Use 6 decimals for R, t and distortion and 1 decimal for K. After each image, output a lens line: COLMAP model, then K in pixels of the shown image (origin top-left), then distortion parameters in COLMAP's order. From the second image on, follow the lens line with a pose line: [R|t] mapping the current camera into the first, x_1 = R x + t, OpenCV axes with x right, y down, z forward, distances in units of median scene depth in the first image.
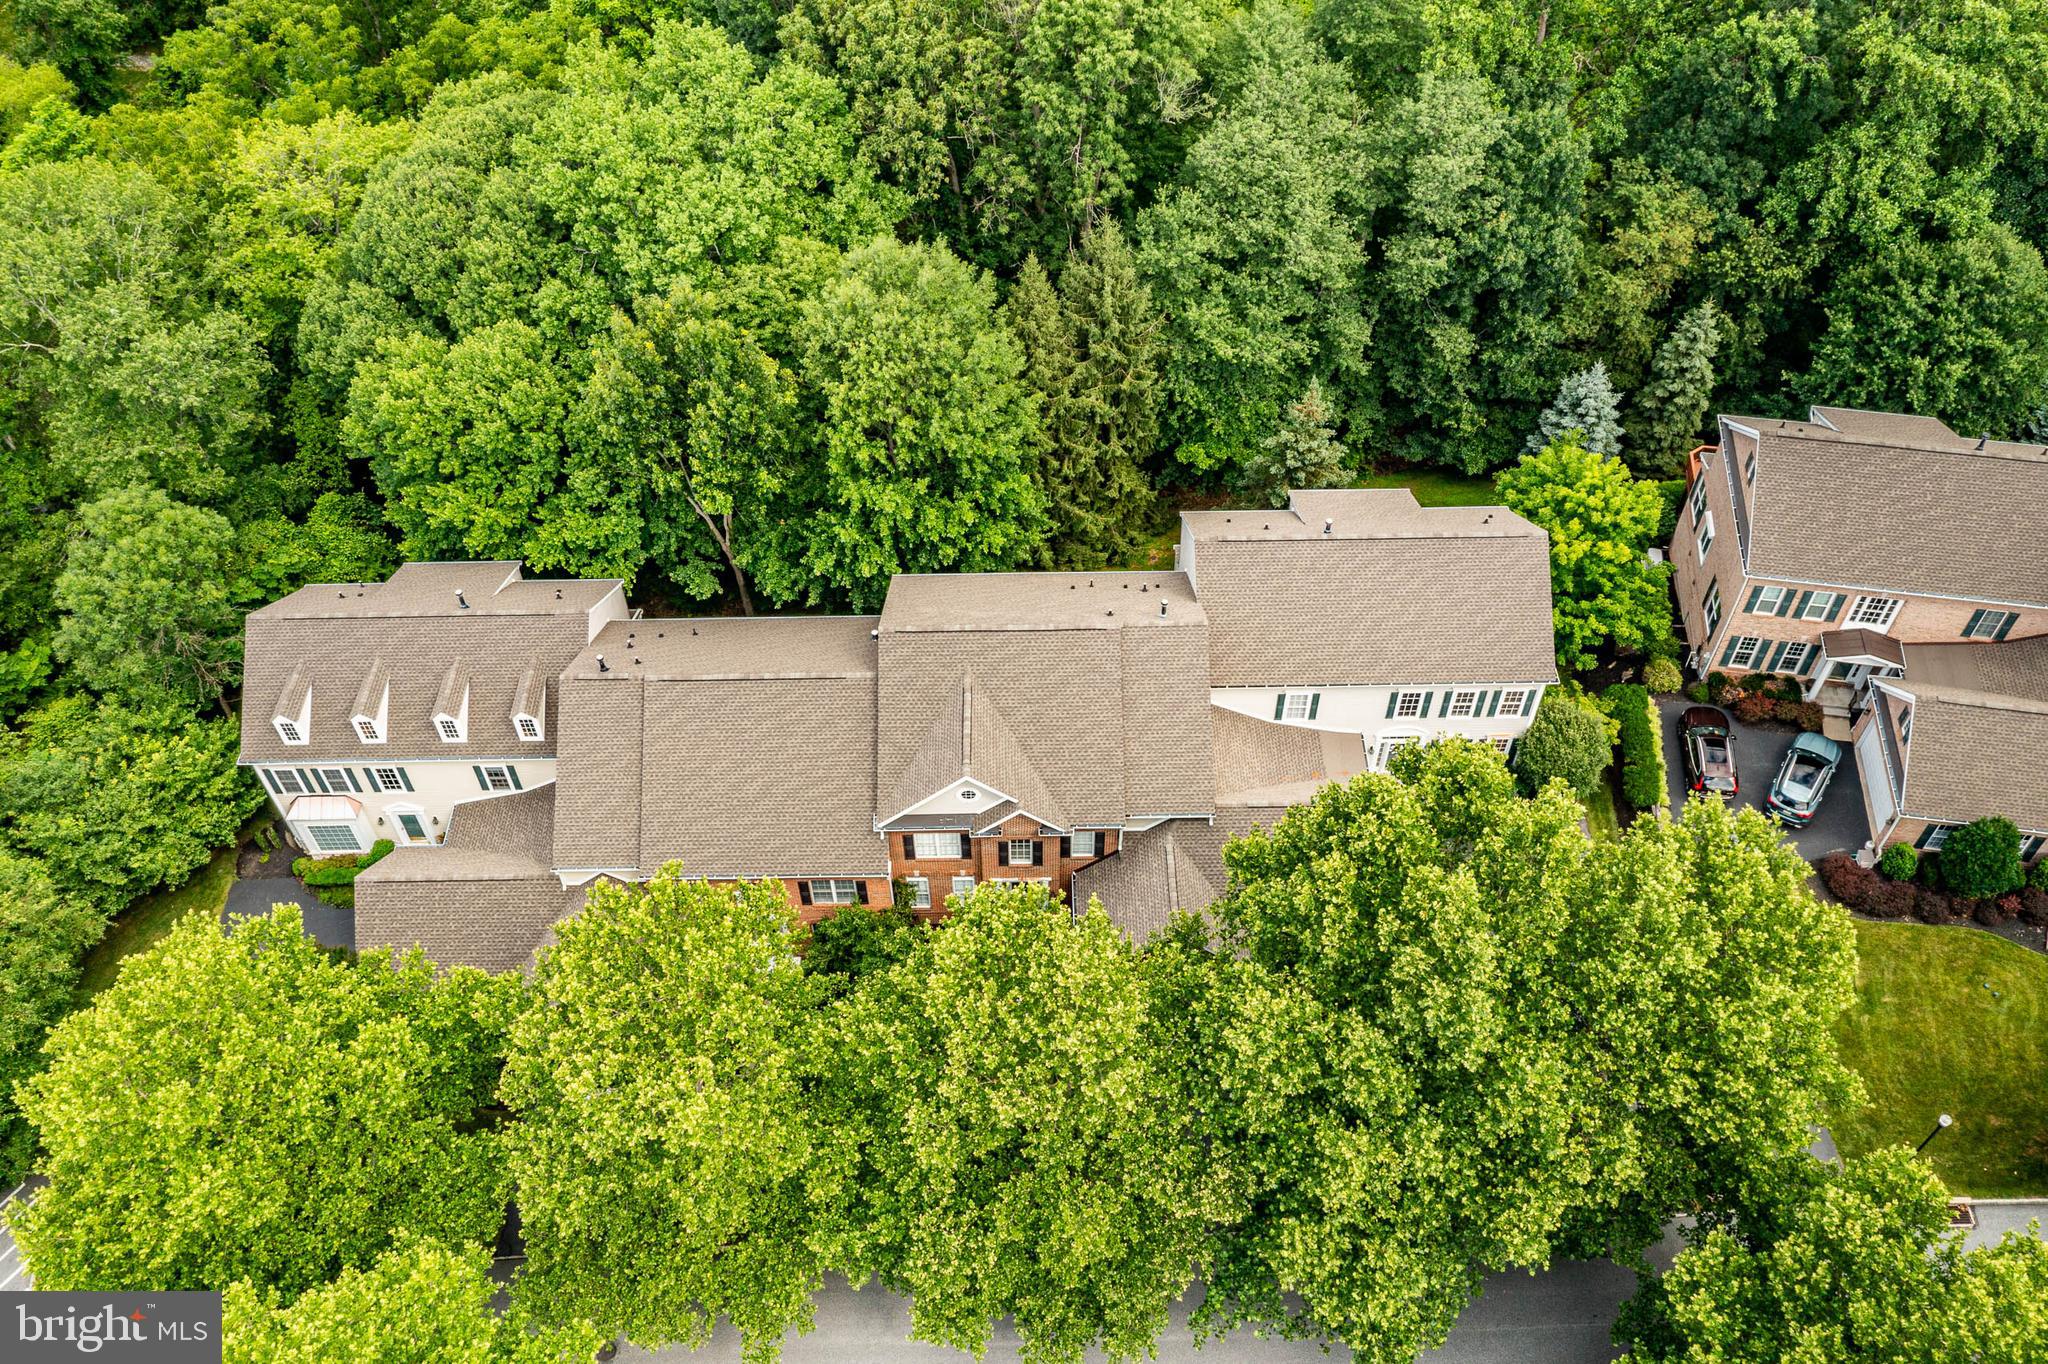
lens RADIAL K [[1629.3, 0, 1026.4], [0, 1629.3, 676.5], [0, 0, 1]] dist [-0.004092, -0.006674]
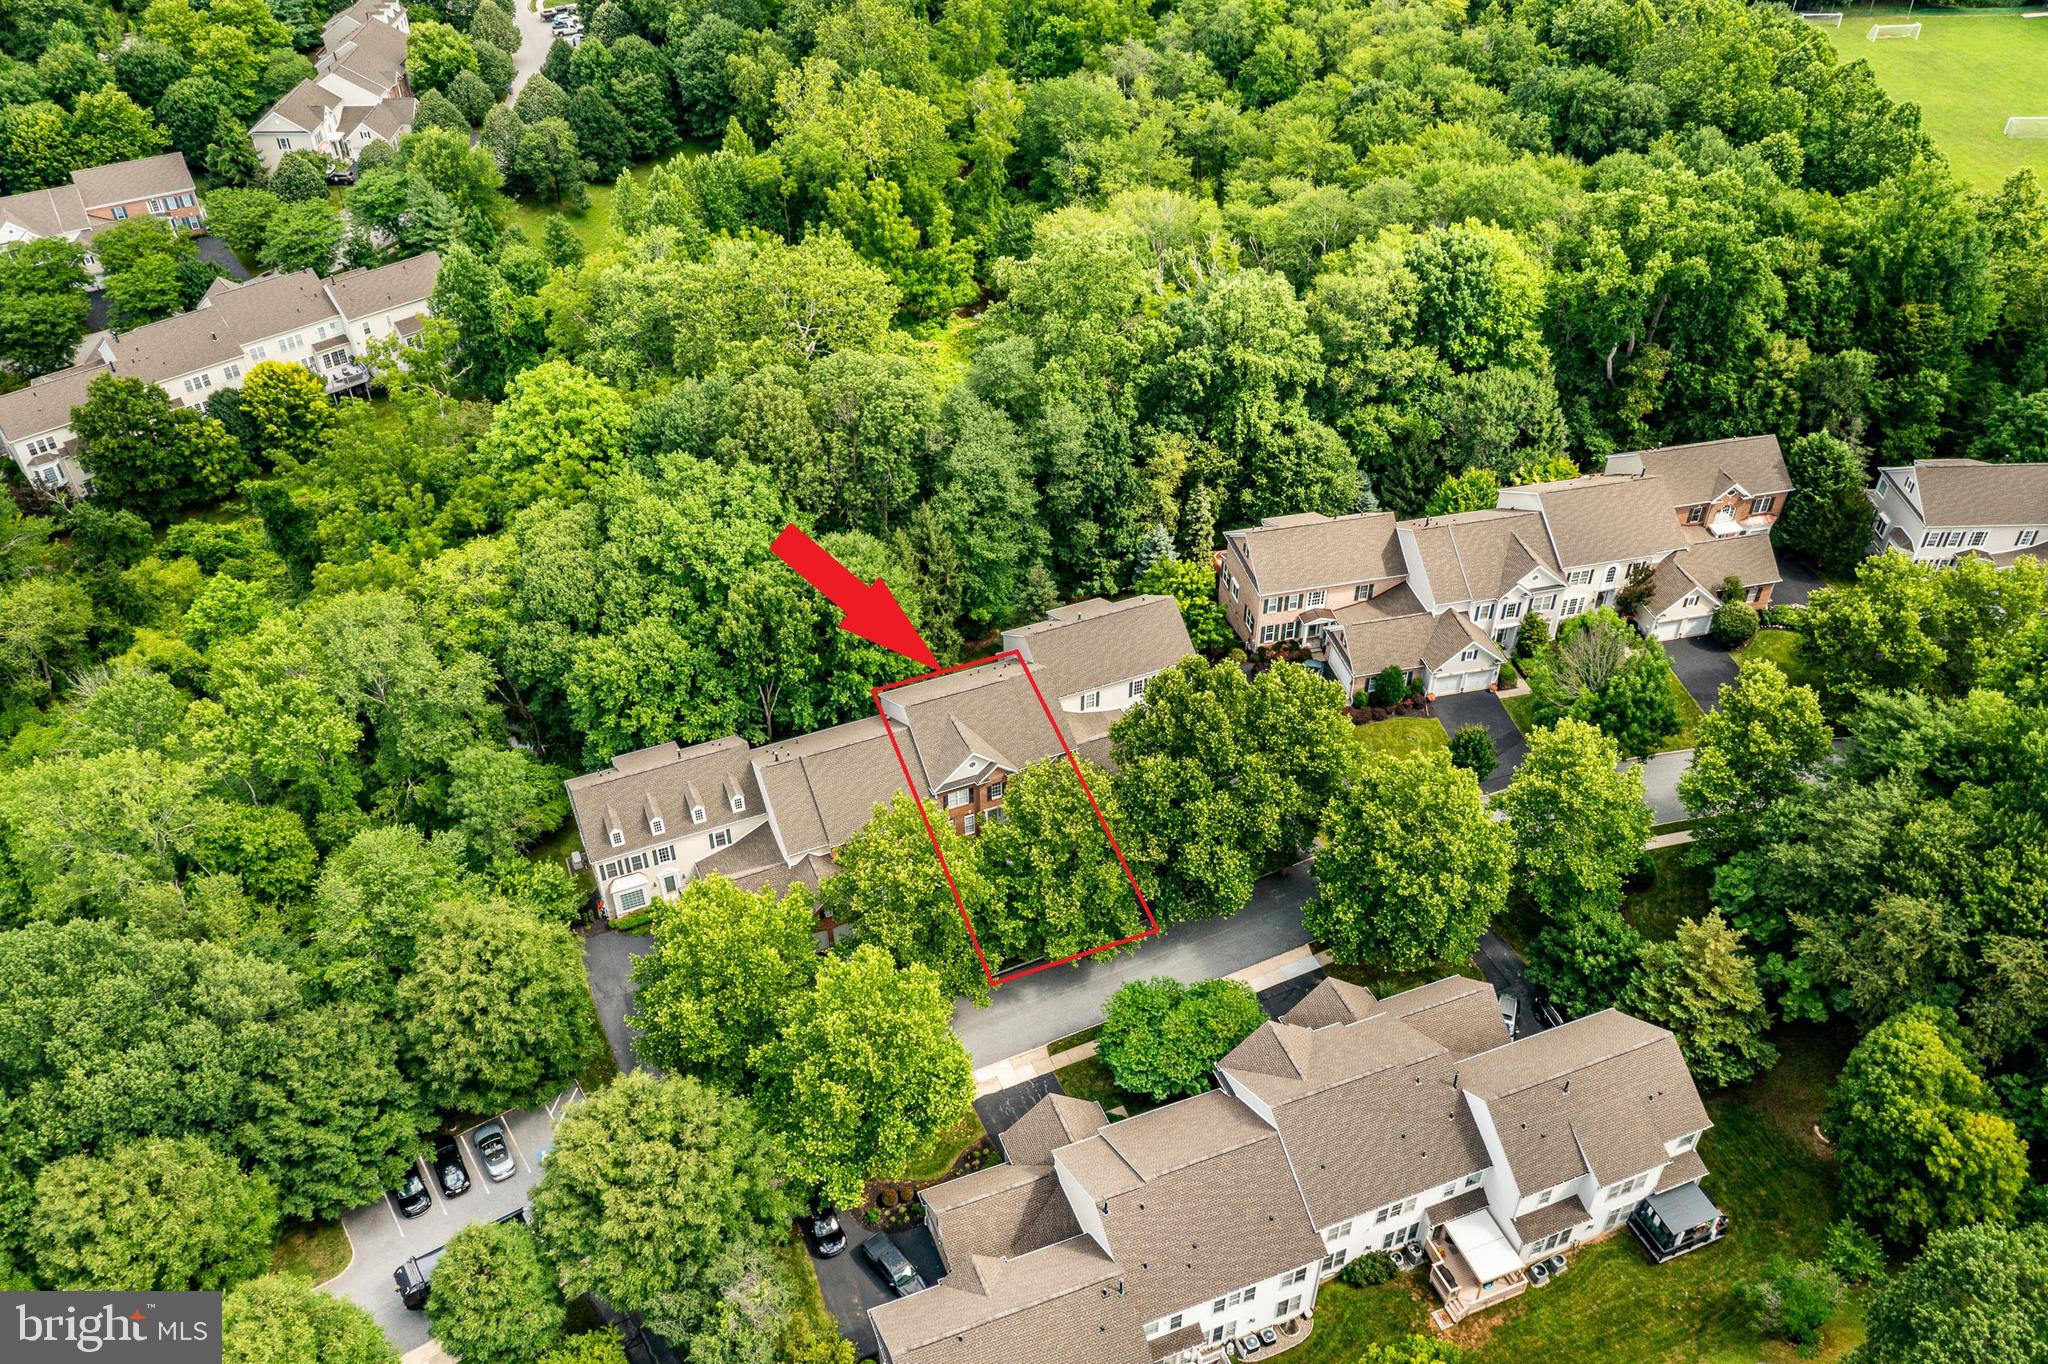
lens RADIAL K [[1629.3, 0, 1026.4], [0, 1629.3, 676.5], [0, 0, 1]] dist [-0.004092, -0.006674]
pose [[0.923716, -0.235696, 0.301988, -0.475667], [0.284279, 0.950163, -0.127965, 0.207113], [-0.256777, 0.204053, 0.944684, -0.858588]]
